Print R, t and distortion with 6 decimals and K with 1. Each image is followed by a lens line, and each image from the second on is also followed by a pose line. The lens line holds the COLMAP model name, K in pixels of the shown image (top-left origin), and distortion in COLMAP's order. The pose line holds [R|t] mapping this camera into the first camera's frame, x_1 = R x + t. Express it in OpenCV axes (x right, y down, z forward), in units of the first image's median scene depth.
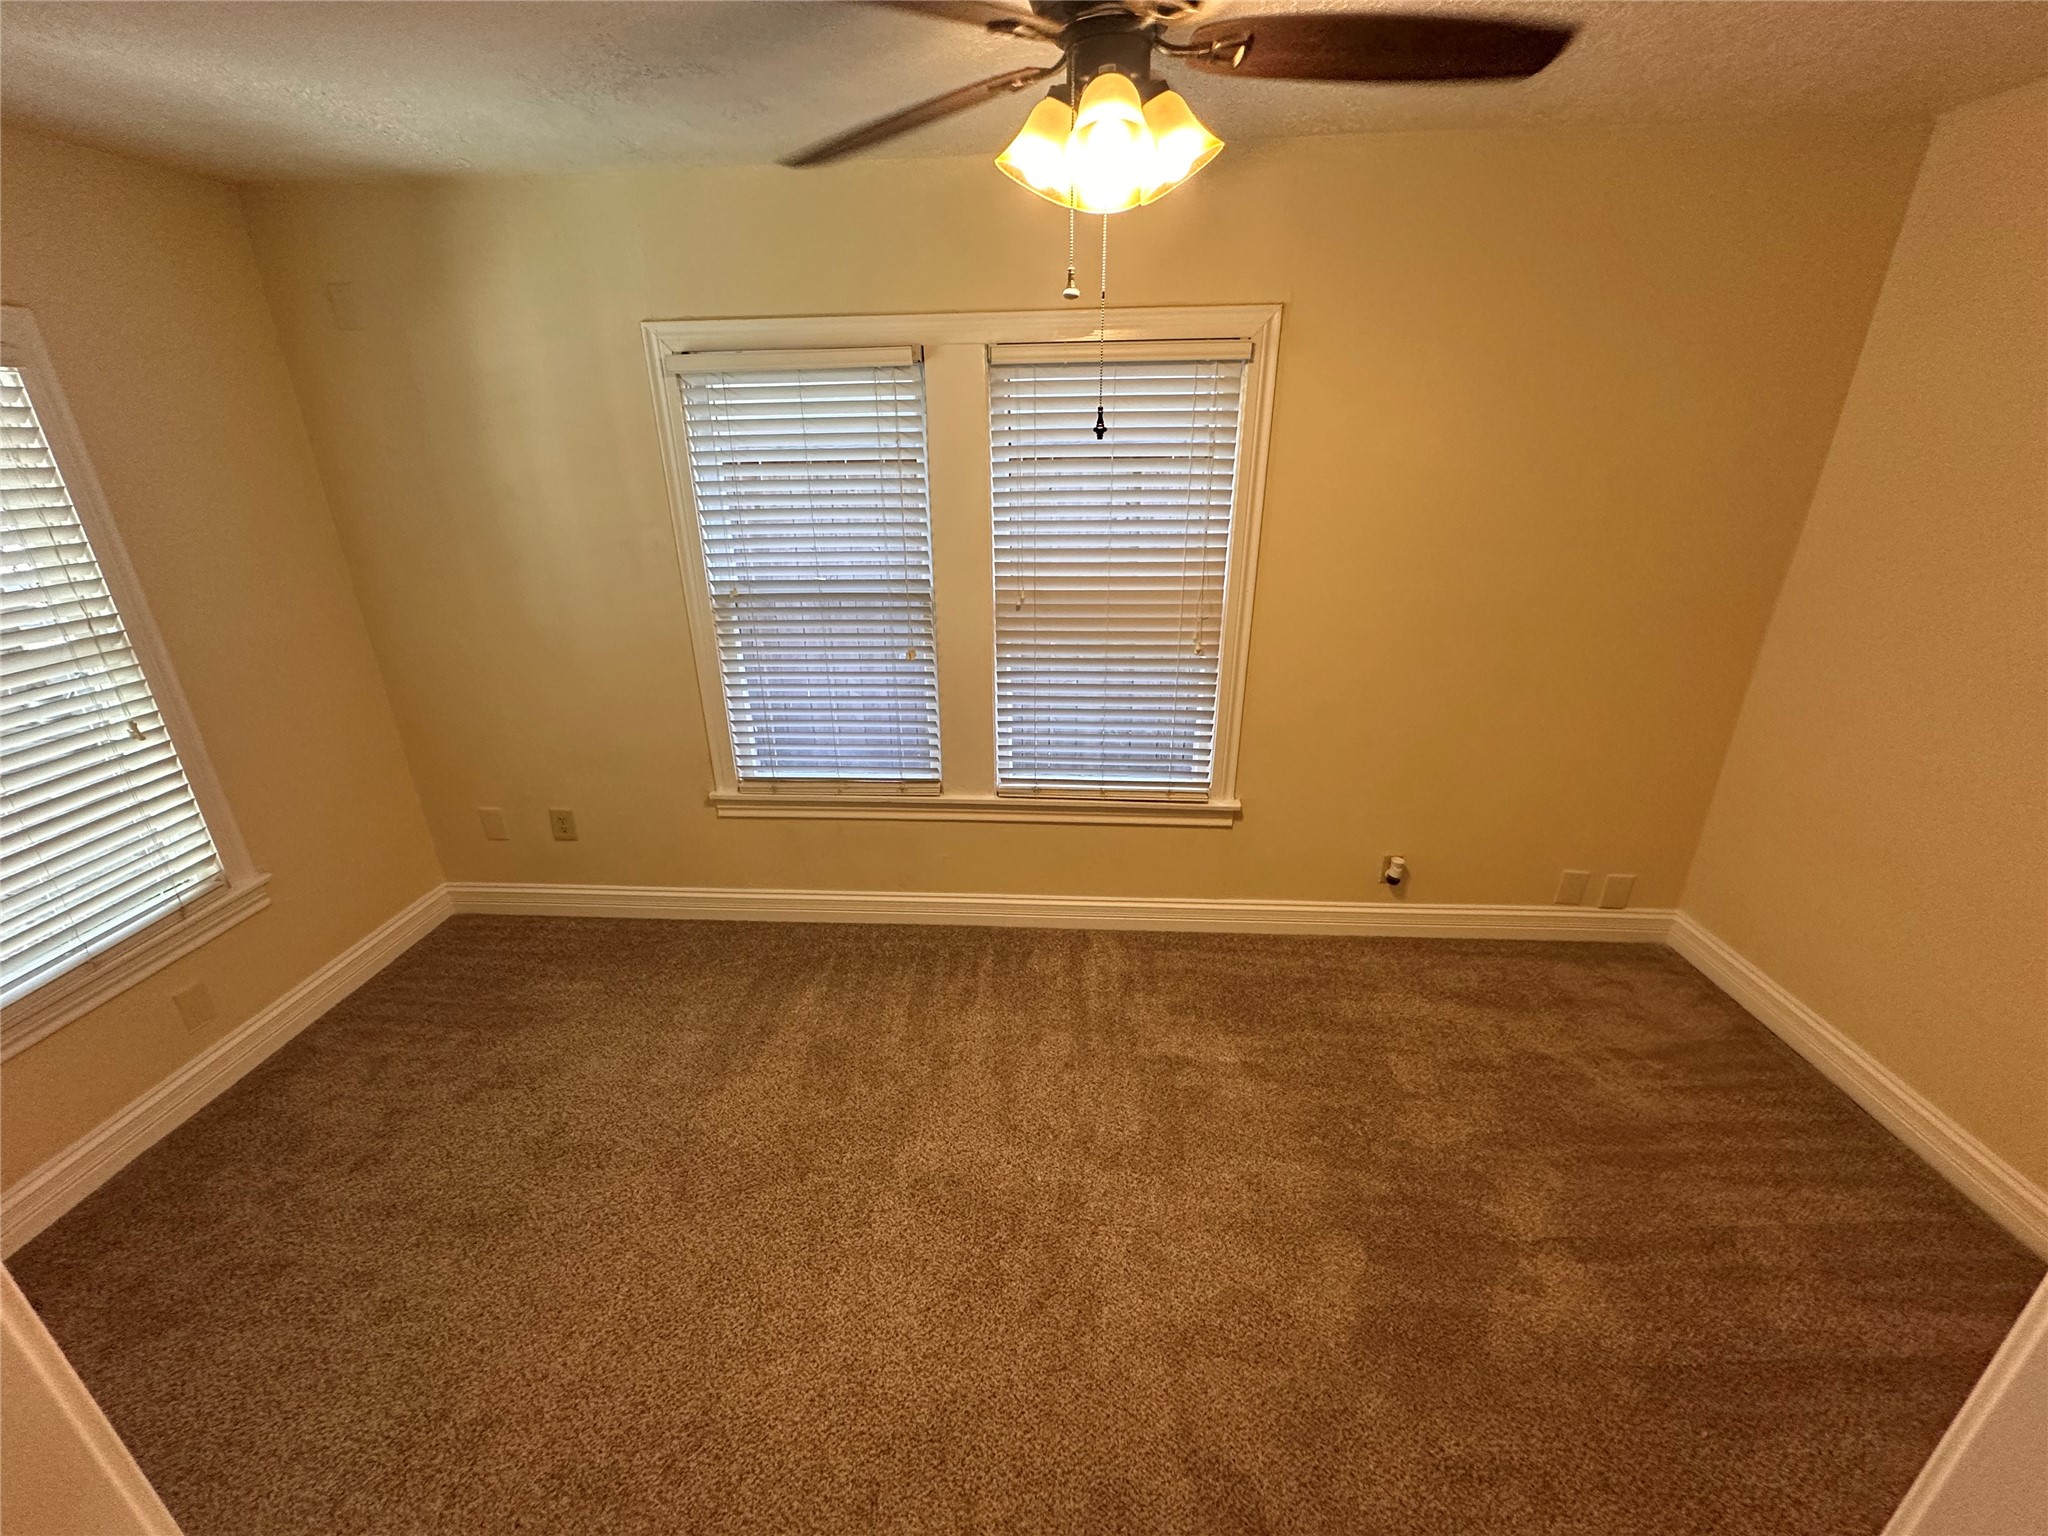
lens RADIAL K [[818.5, 0, 1022.7], [0, 818.5, 768.0], [0, 0, 1]] dist [-0.001255, 0.000505]
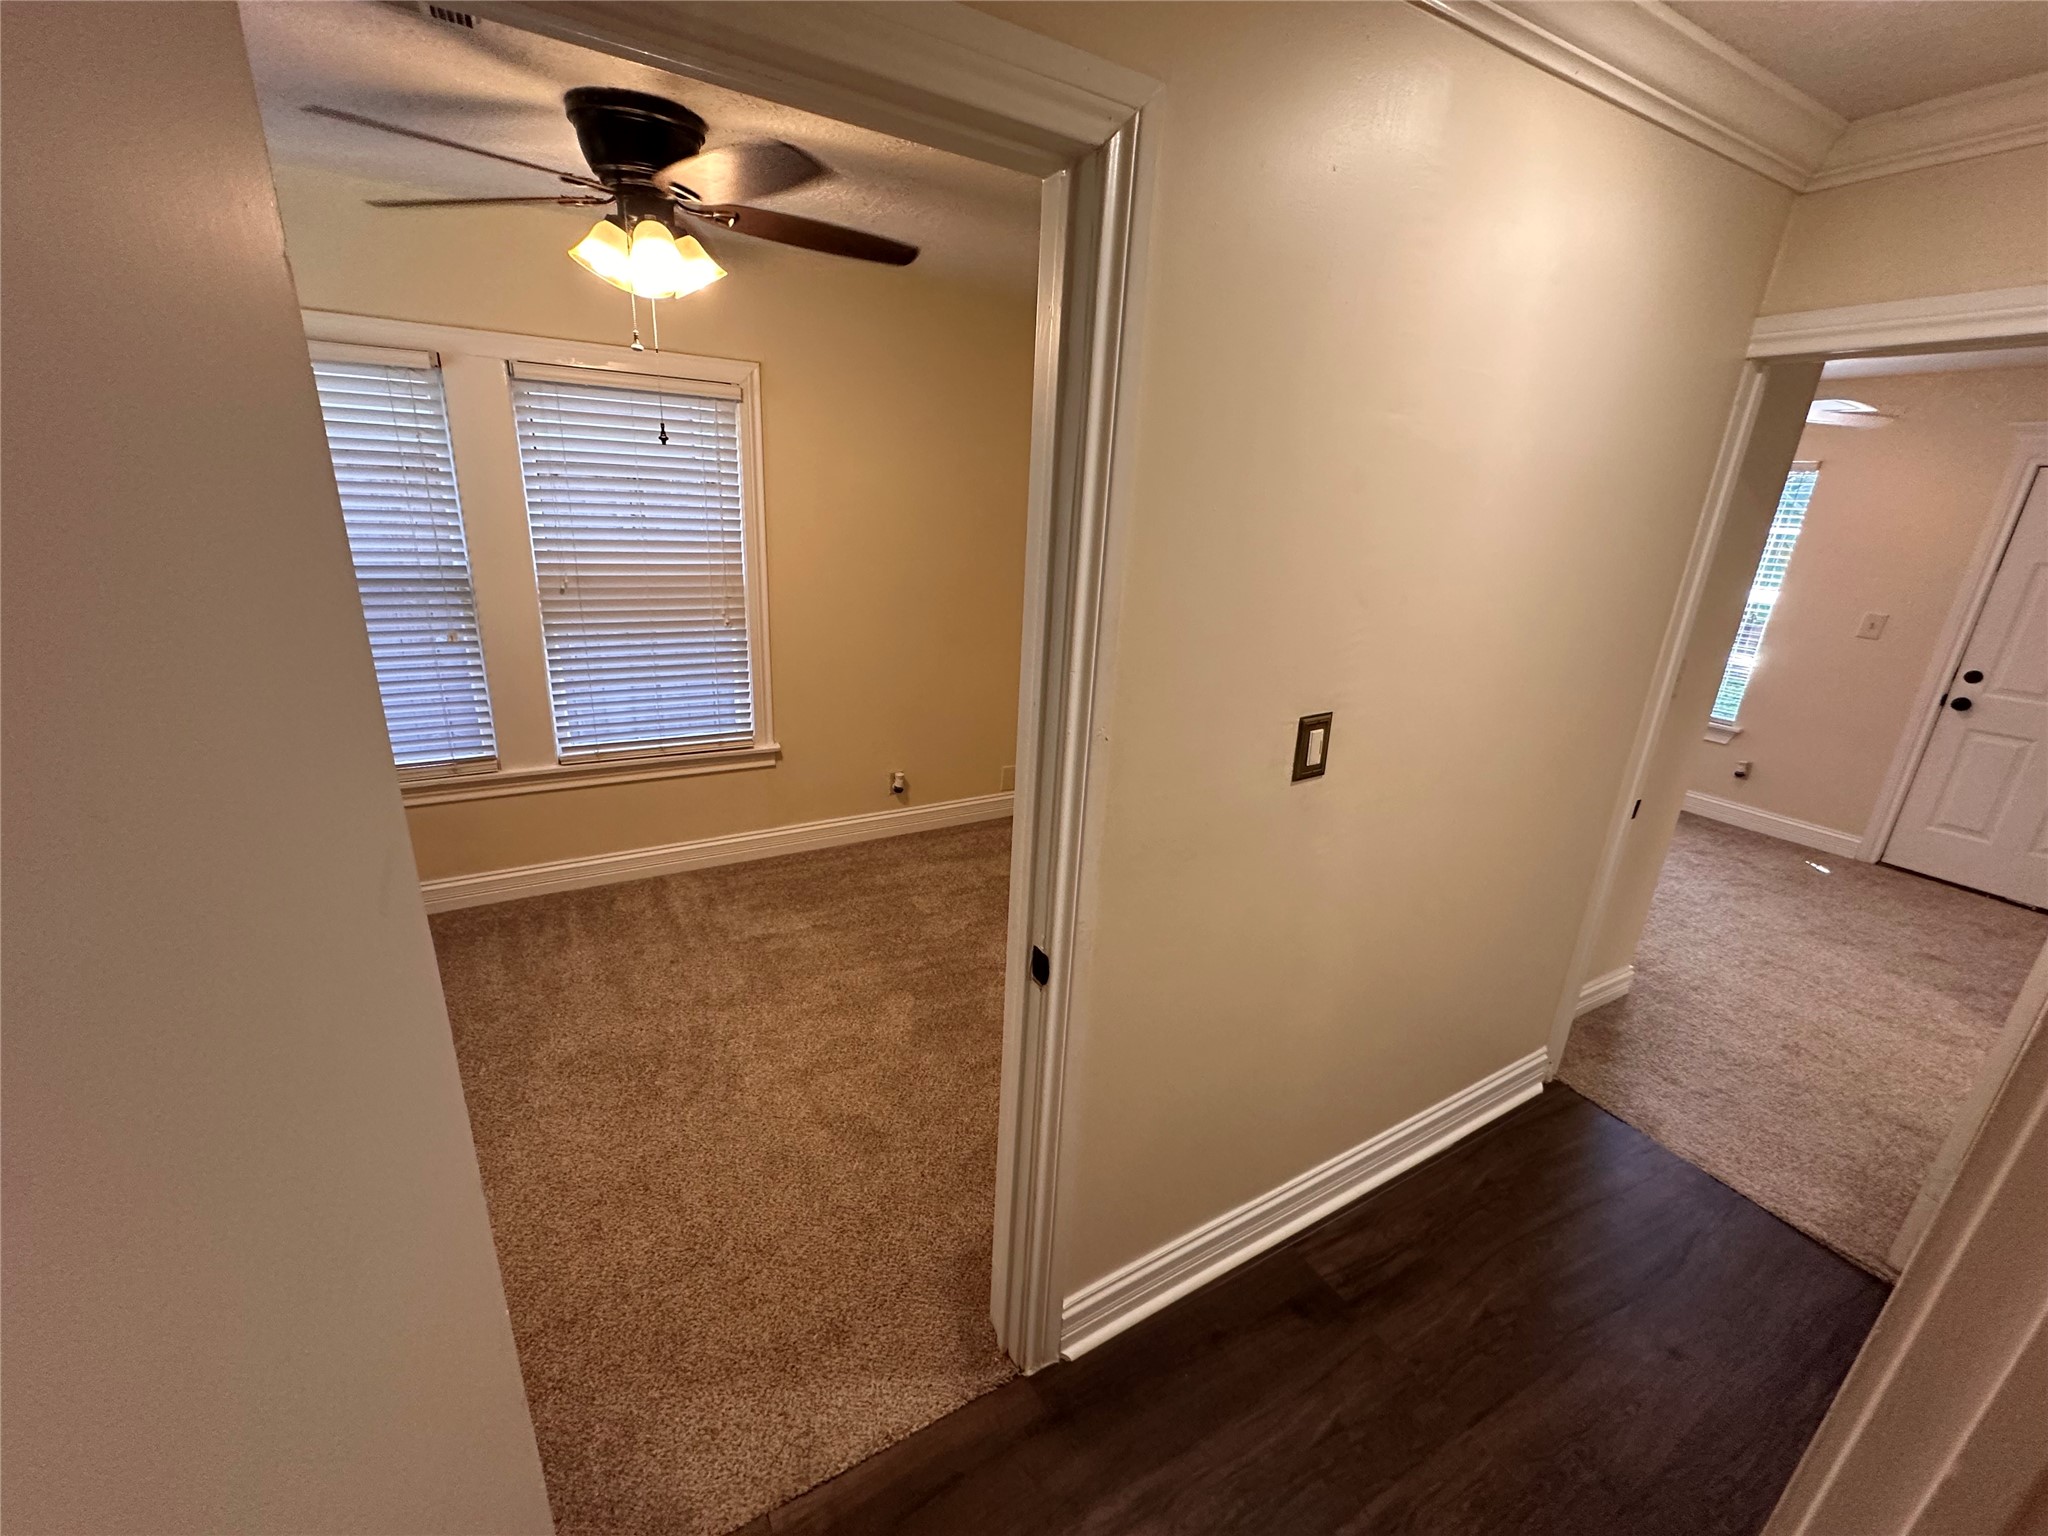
lens RADIAL K [[819.5, 0, 1022.5], [0, 819.5, 768.9], [0, 0, 1]] dist [-0.003244, 0.000983]
pose [[0.827389, -0.127091, 0.547061, -0.138781], [0.148575, 0.988888, 0.005026, 0.147793], [-0.541621, 0.077121, 0.837078, -0.301311]]
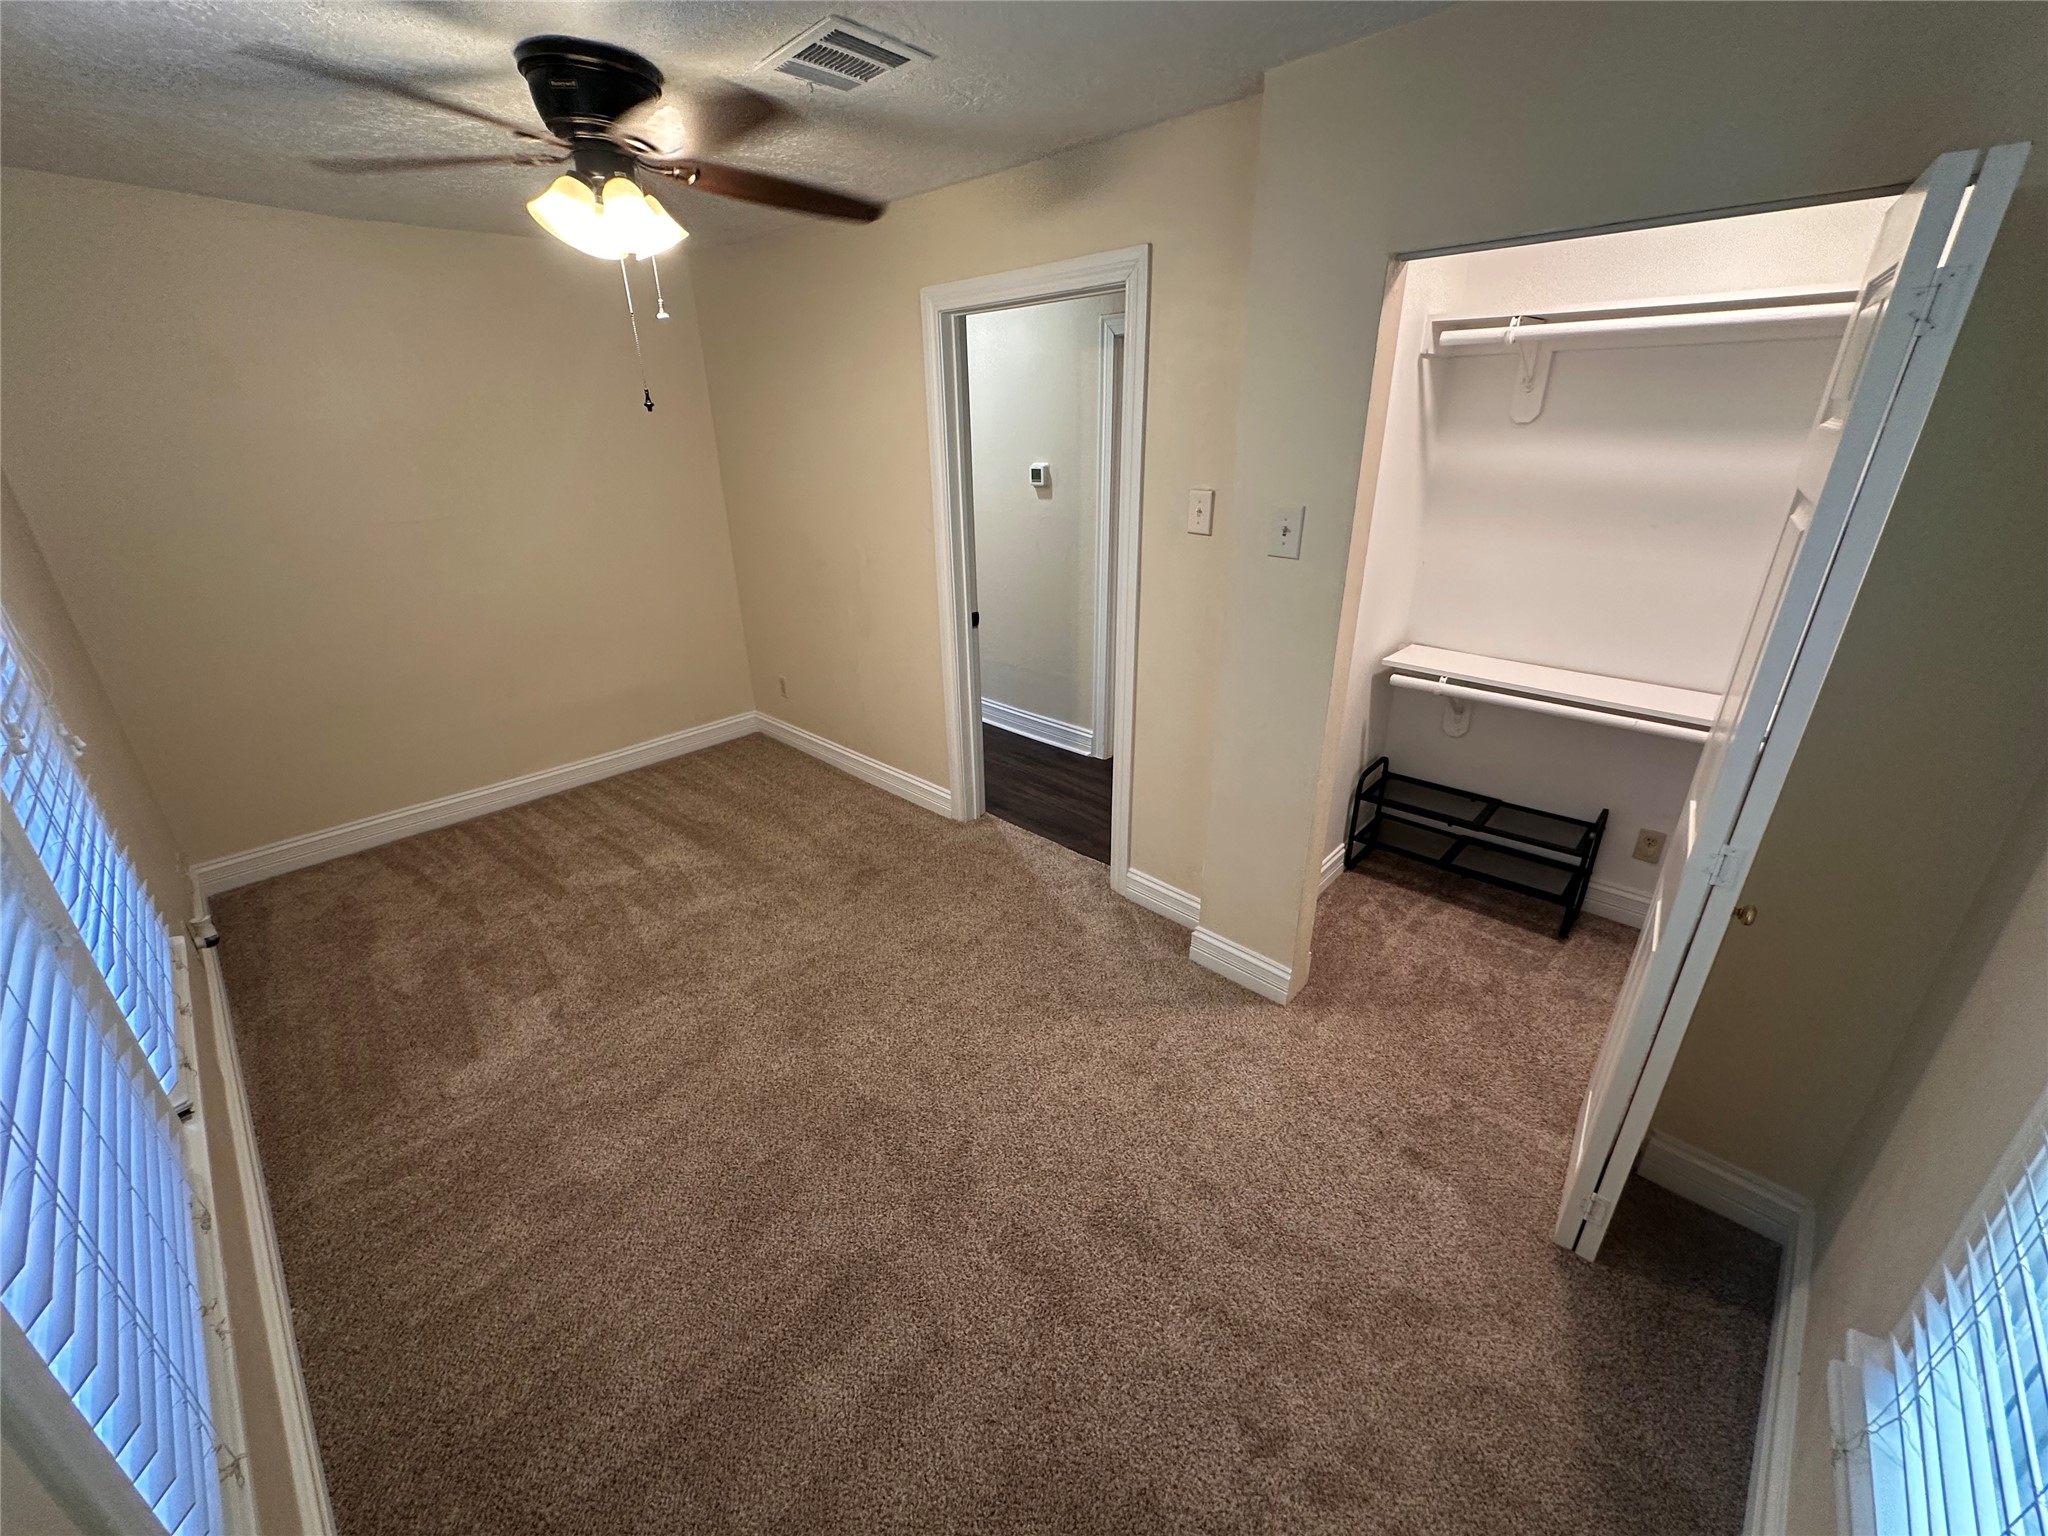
lens RADIAL K [[819.5, 0, 1022.5], [0, 819.5, 768.9], [0, 0, 1]] dist [-0.003244, 0.000983]
pose [[-0.765939, -0.230133, 0.600314, -0.792575], [0.261180, 0.741838, 0.617626, -0.358682], [-0.587472, 0.629854, -0.508096, 0.955945]]
